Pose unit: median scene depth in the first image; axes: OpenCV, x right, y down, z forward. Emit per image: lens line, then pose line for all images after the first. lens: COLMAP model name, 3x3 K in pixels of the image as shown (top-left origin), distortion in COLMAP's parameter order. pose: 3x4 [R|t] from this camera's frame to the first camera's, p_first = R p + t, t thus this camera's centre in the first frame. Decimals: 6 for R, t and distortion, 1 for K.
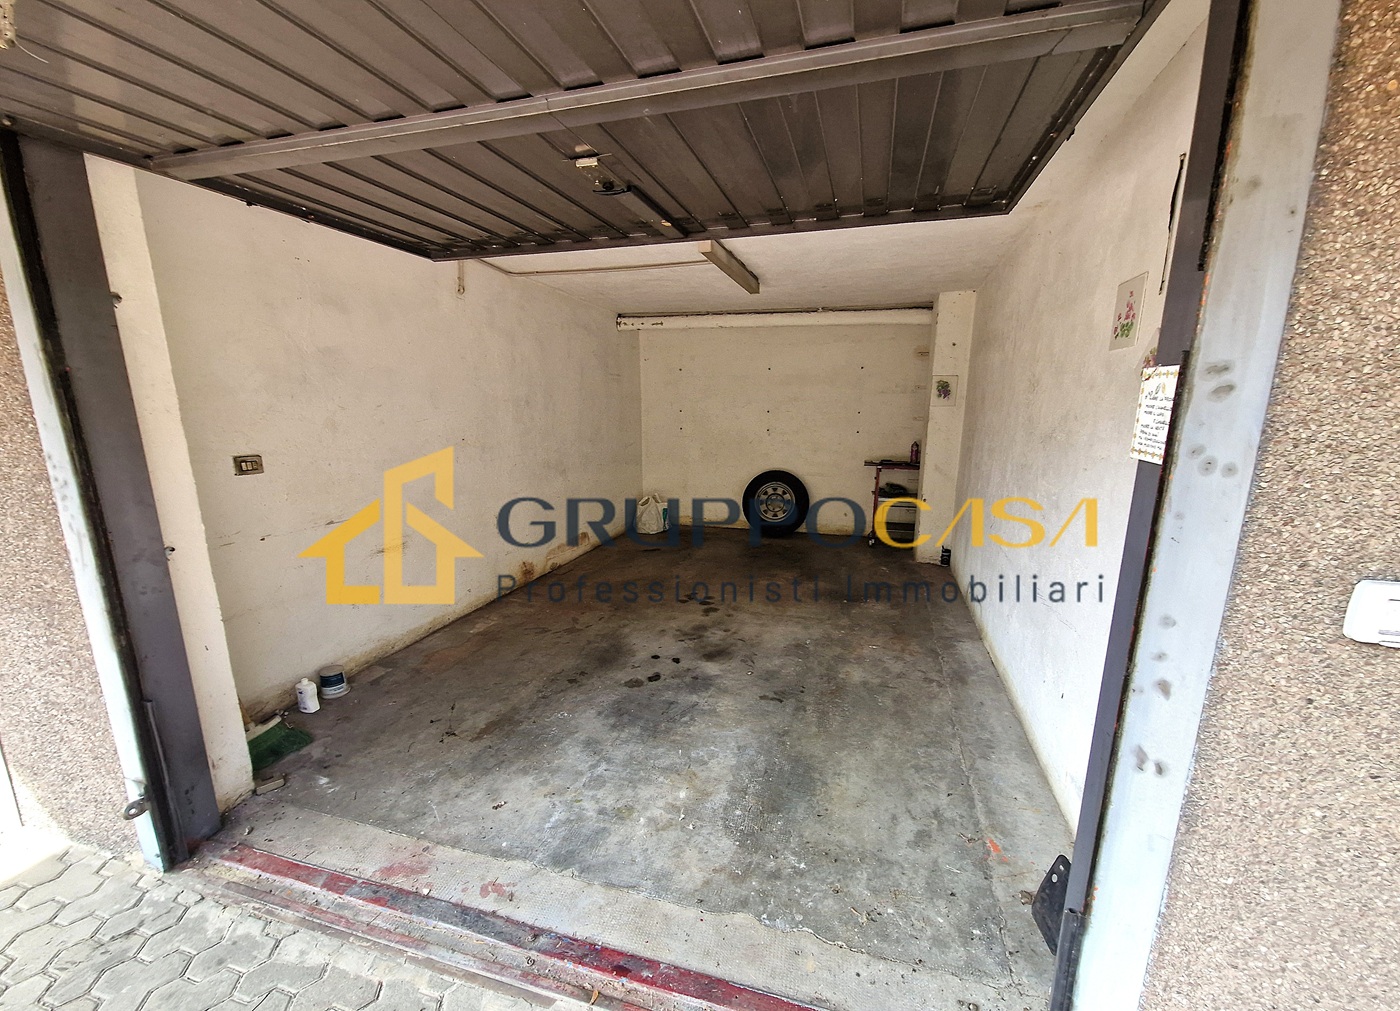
lens RADIAL K [[569.2, 0, 701.4], [0, 569.2, 534.6], [0, 0, 1]] dist [0.008816, -0.007389]
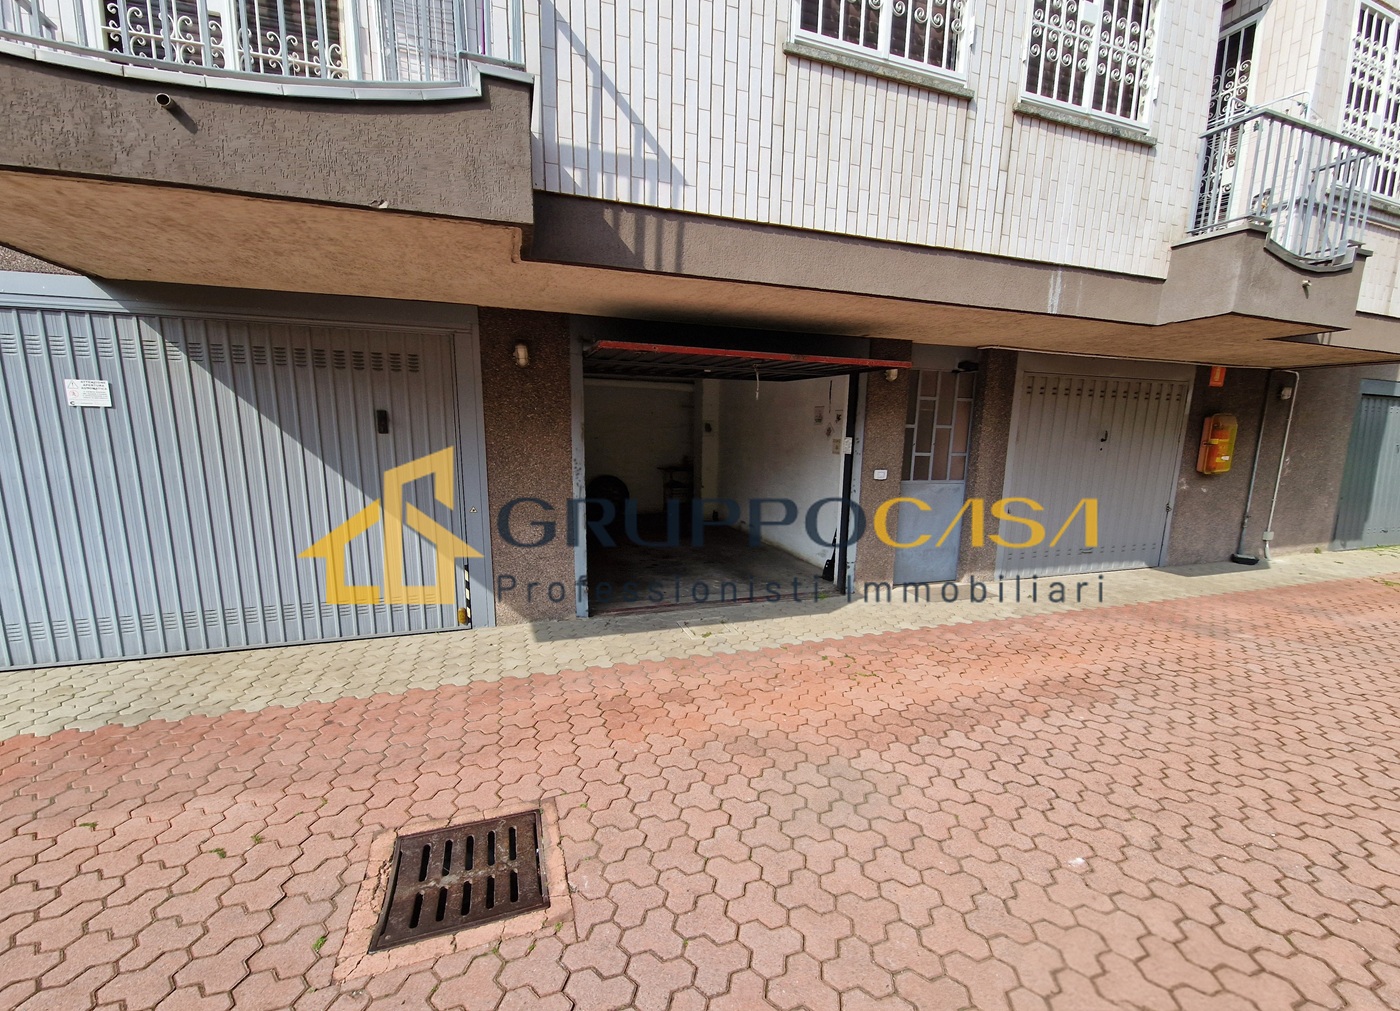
lens RADIAL K [[570.7, 0, 701.0], [0, 570.7, 534.0], [0, 0, 1]] dist [0.010514, -0.007716]
pose [[0.817757, -0.092777, 0.568036, -1.252754], [0.112629, 0.993637, 0.000147, 0.169513], [-0.564436, 0.063857, 0.823003, -0.947432]]
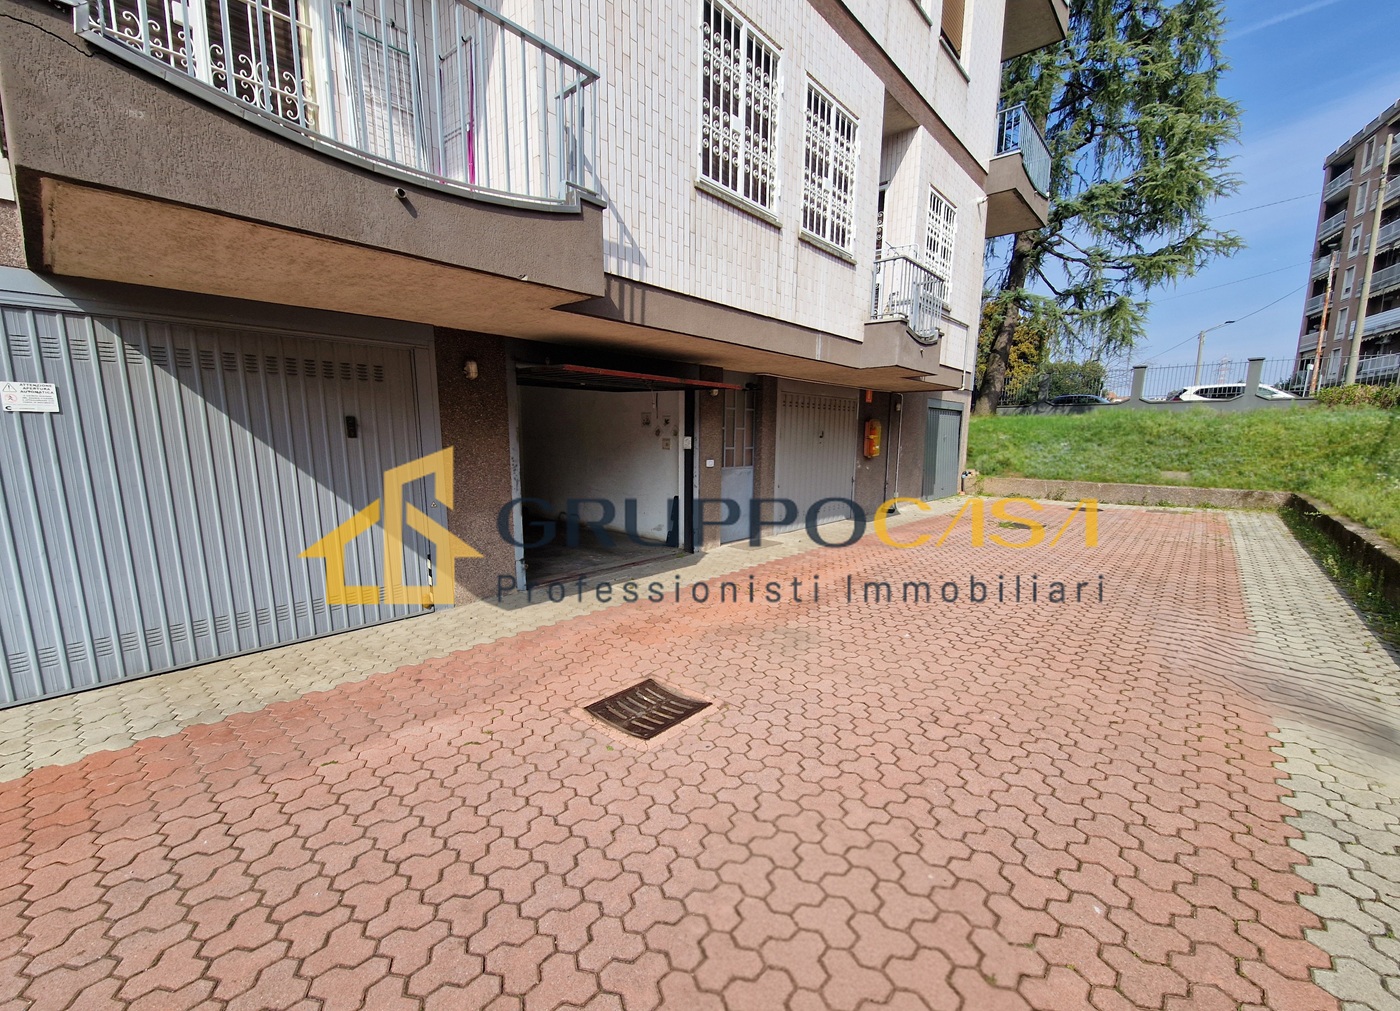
lens RADIAL K [[569.2, 0, 701.4], [0, 569.2, 534.6], [0, 0, 1]] dist [0.008816, -0.007389]
pose [[0.425053, -0.156731, 0.891496, -2.074622], [0.190599, 0.978311, 0.081119, 0.139876], [-0.884874, 0.135438, 0.445706, -0.819590]]
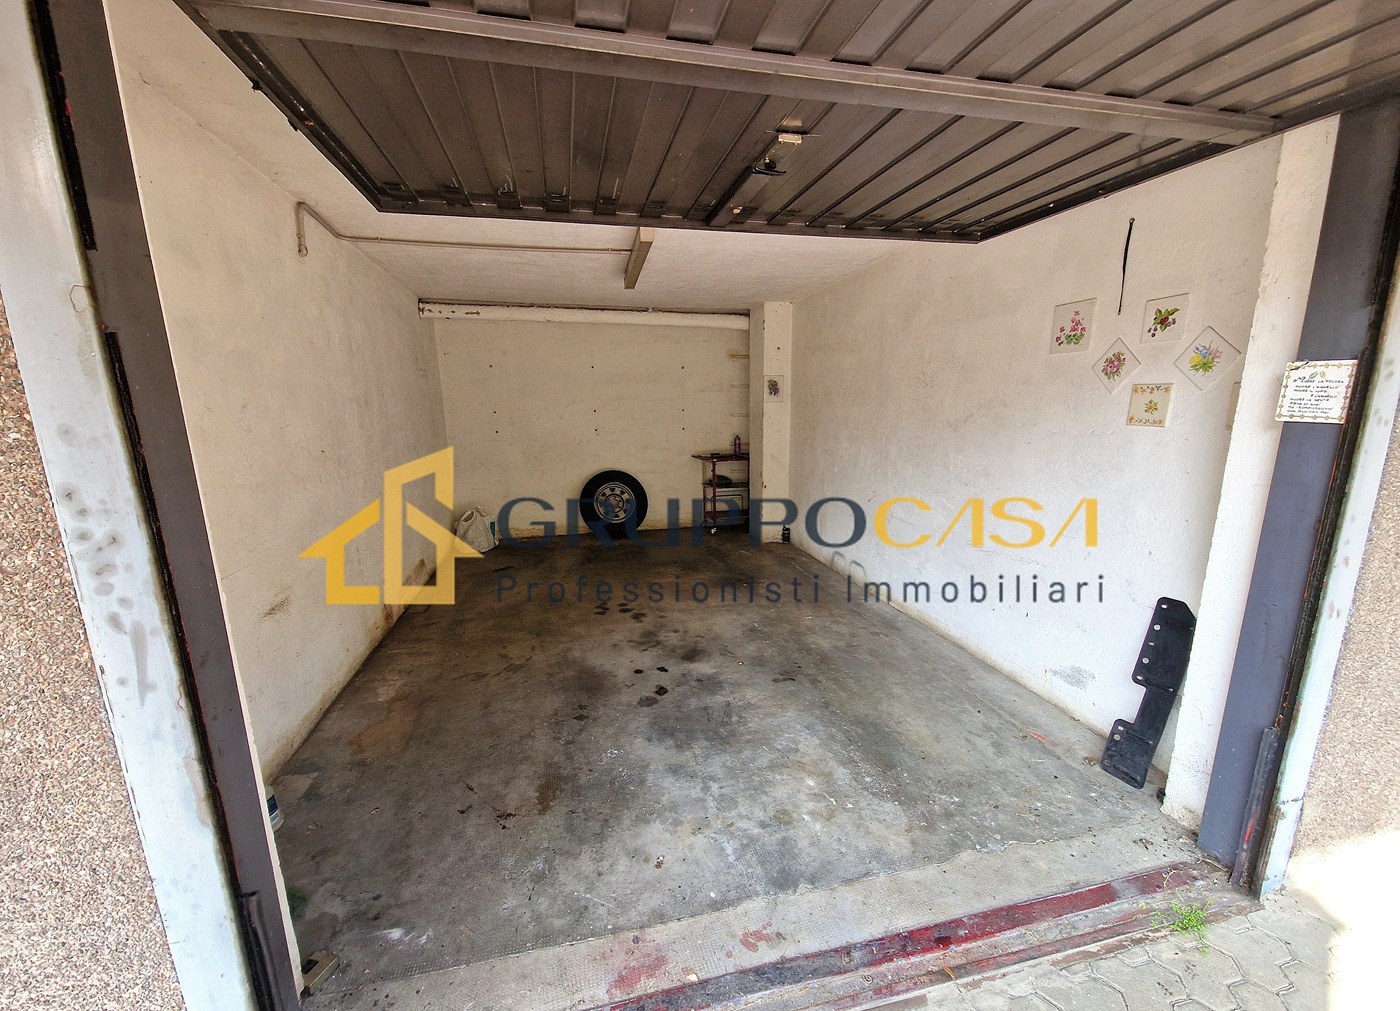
lens RADIAL K [[570.7, 0, 701.0], [0, 570.7, 534.0], [0, 0, 1]] dist [0.010514, -0.007716]
pose [[0.870326, -0.120650, 0.477468, -0.485162], [0.123360, 0.992026, 0.025812, -0.023141], [-0.476775, 0.036435, 0.878270, 0.144283]]
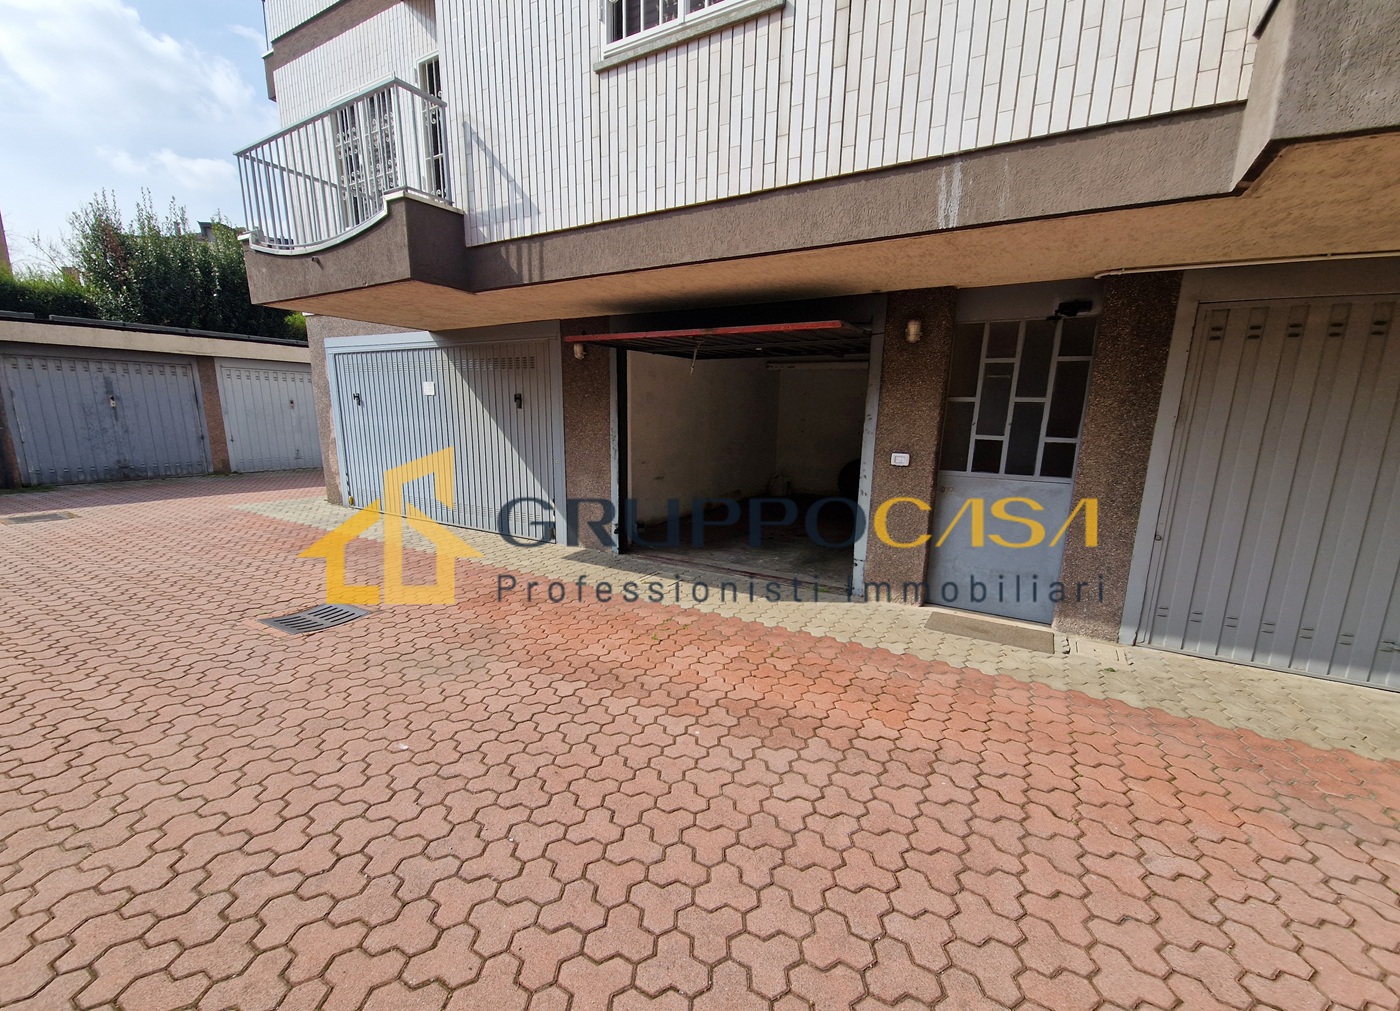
lens RADIAL K [[569.2, 0, 701.4], [0, 569.2, 534.6], [0, 0, 1]] dist [0.008816, -0.007389]
pose [[0.969036, 0.067629, -0.237477, 0.201796], [-0.070208, 0.997529, -0.002410, 0.285750], [0.236727, 0.019008, 0.971390, -1.359309]]
